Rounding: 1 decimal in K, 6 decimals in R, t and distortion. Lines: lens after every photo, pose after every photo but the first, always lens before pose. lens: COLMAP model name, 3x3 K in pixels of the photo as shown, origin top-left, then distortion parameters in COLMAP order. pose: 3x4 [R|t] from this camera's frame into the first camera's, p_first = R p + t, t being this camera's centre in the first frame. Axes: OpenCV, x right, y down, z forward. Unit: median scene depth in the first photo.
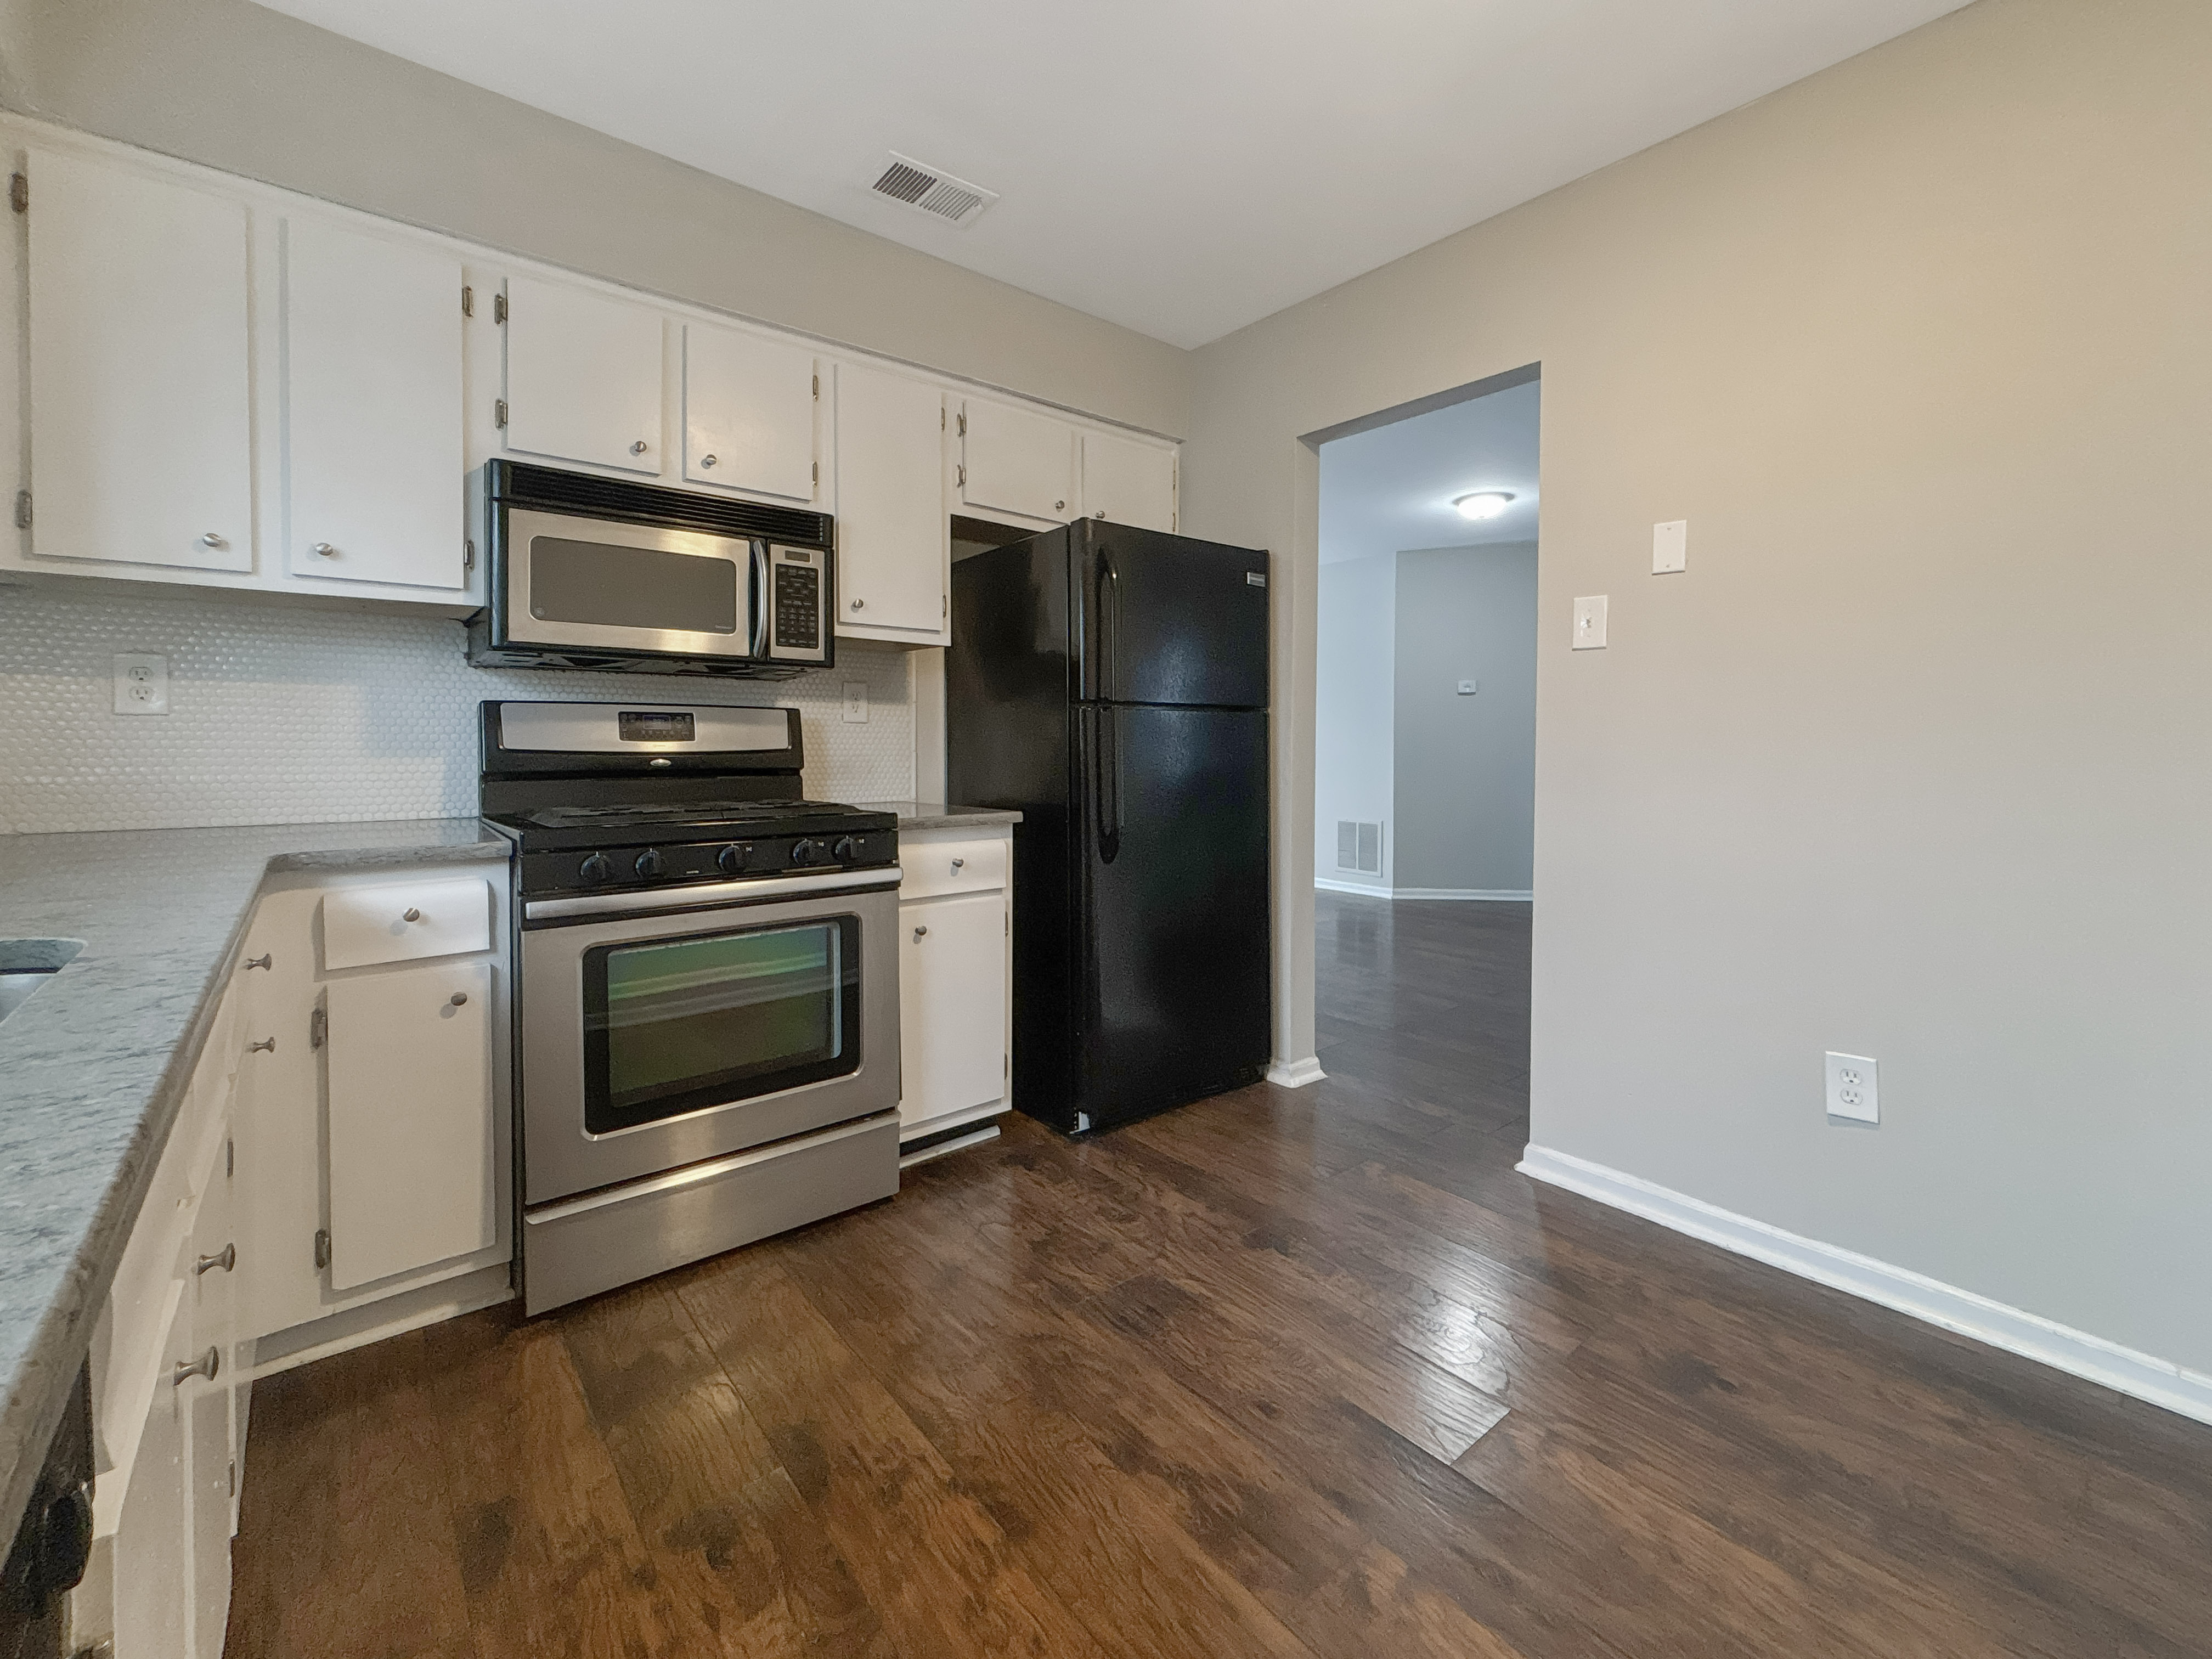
lens RADIAL K [[947.9, 0, 1050.2], [0, 947.9, 761.5], [0, 0, 1]] dist [-0.010076, 0.000094]
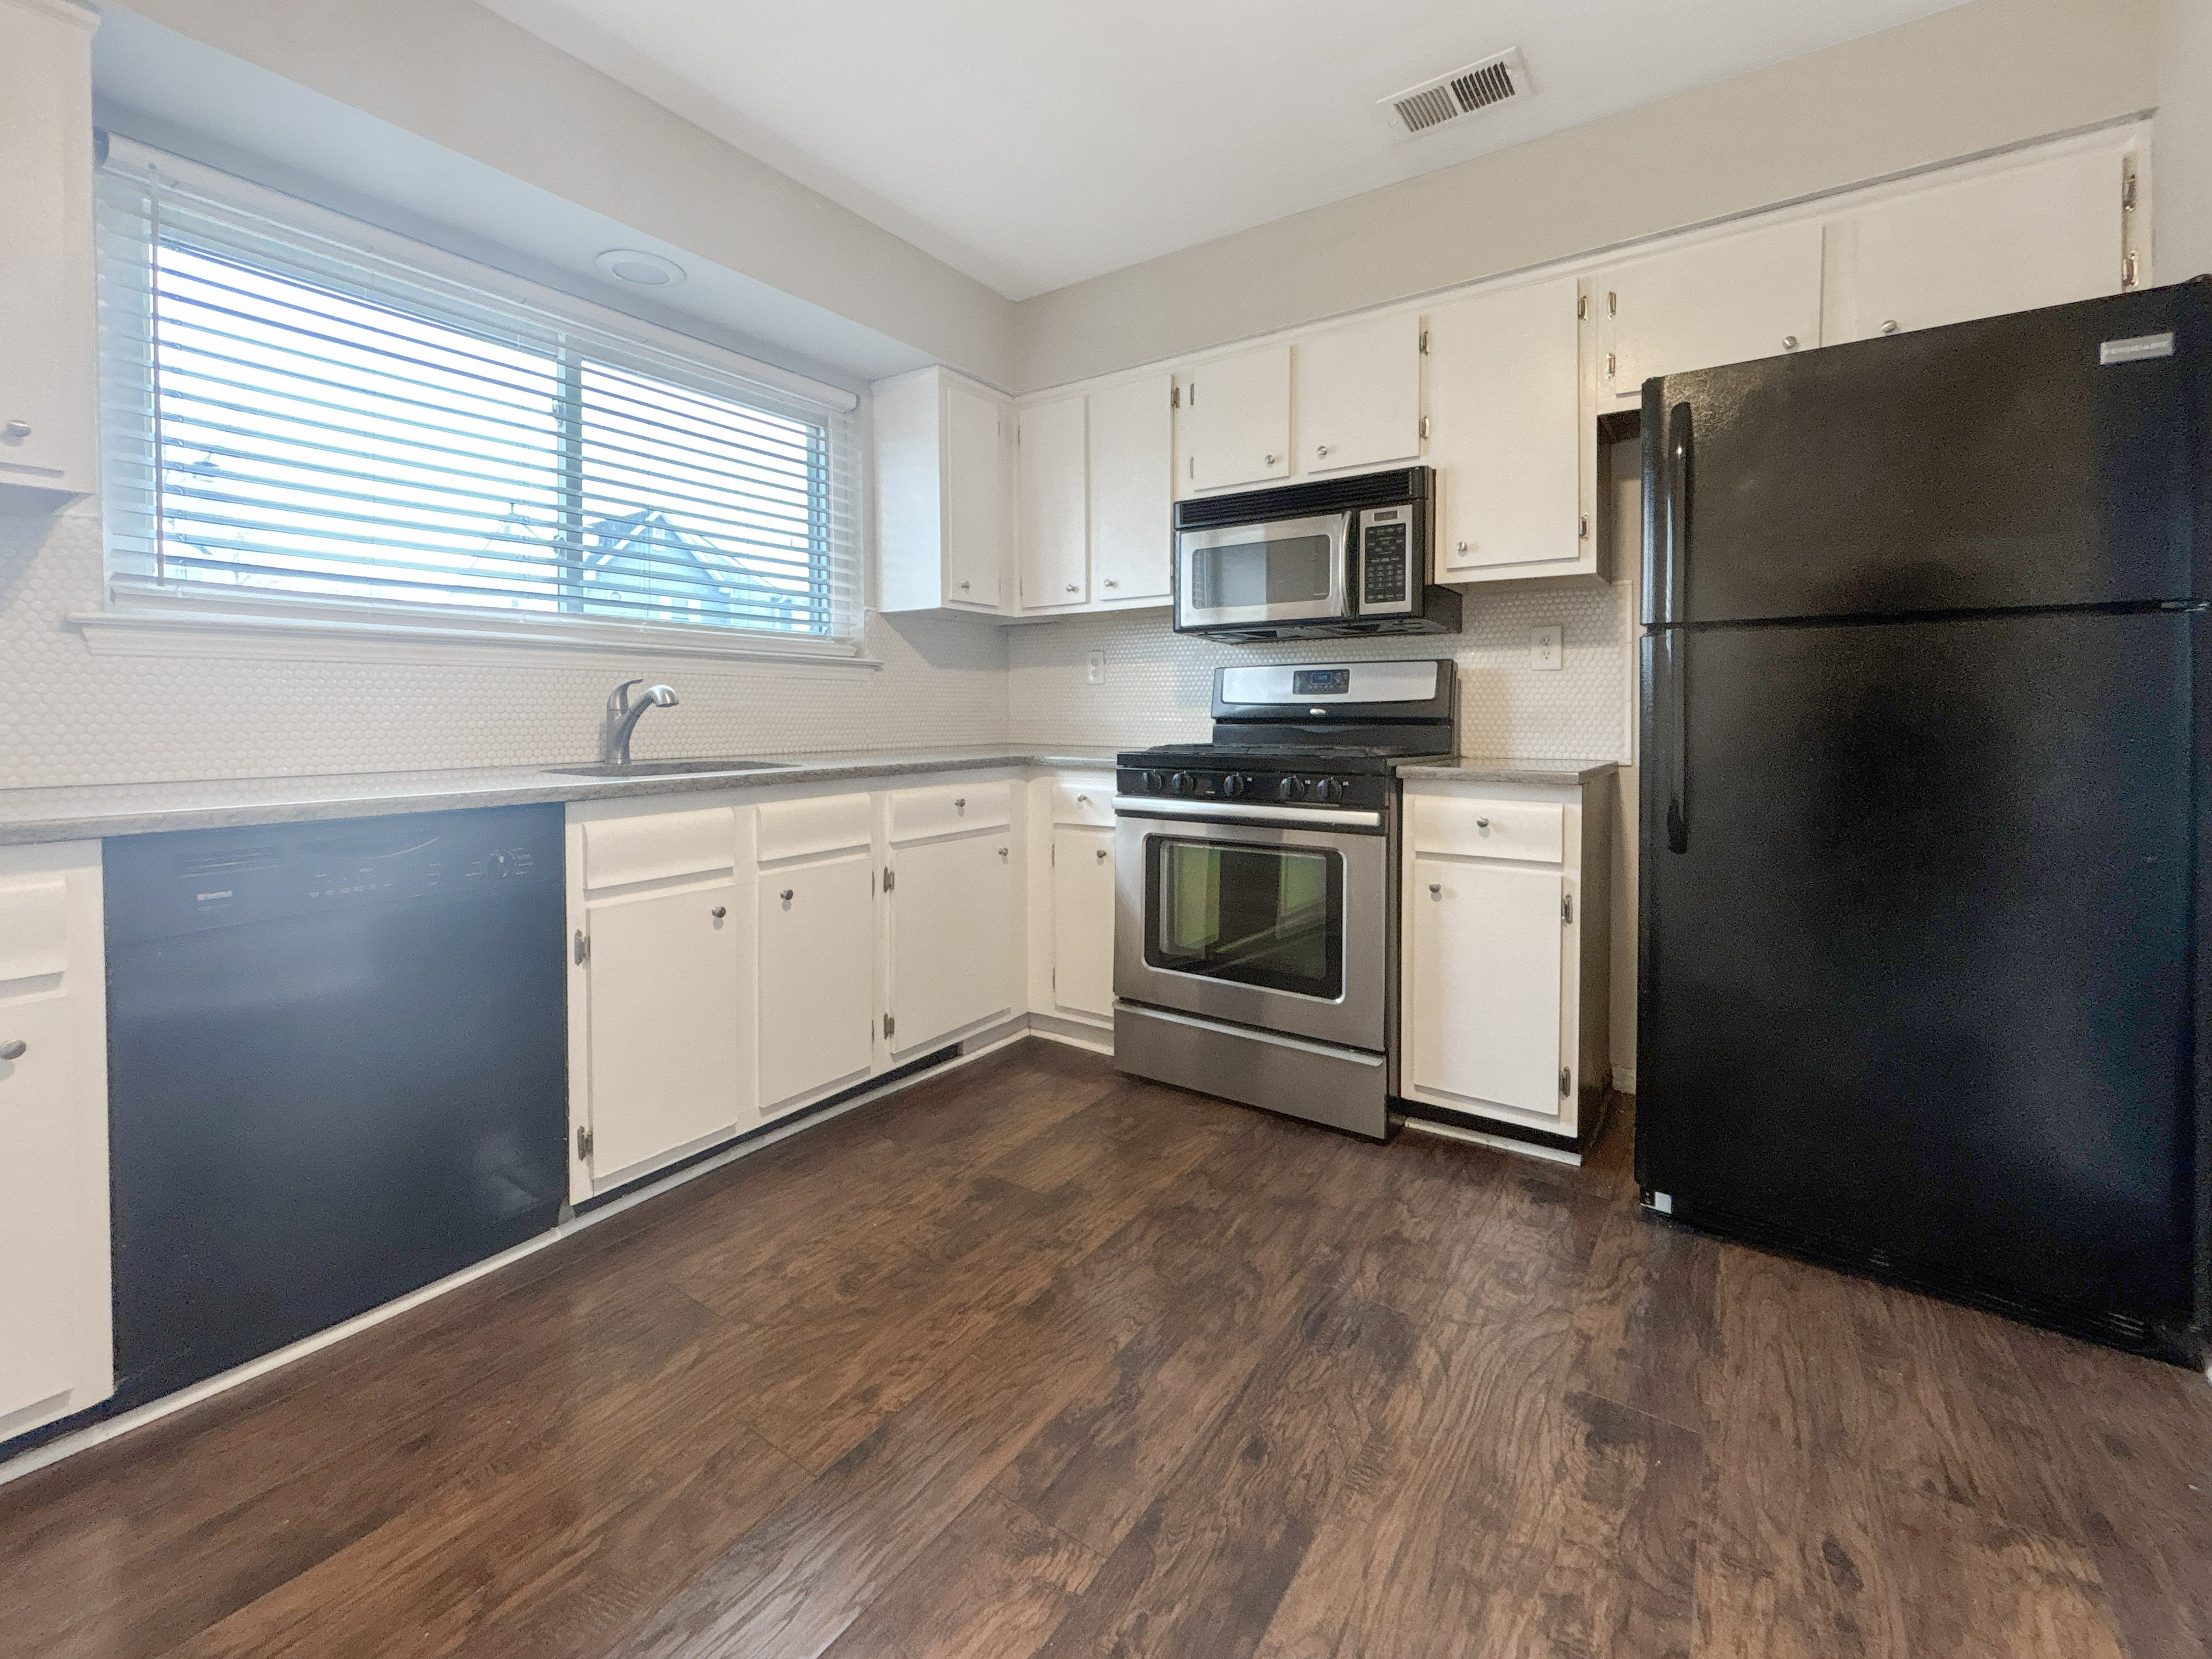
lens RADIAL K [[915.2, 0, 1095.2], [0, 915.2, 737.0], [0, 0, 1]] dist [-0.005919, 0.003141]
pose [[0.289437, 0.019503, -0.956998, 0.688768], [-0.018304, 0.999722, 0.014838, 0.023489], [0.957022, 0.013223, 0.289713, 0.439783]]
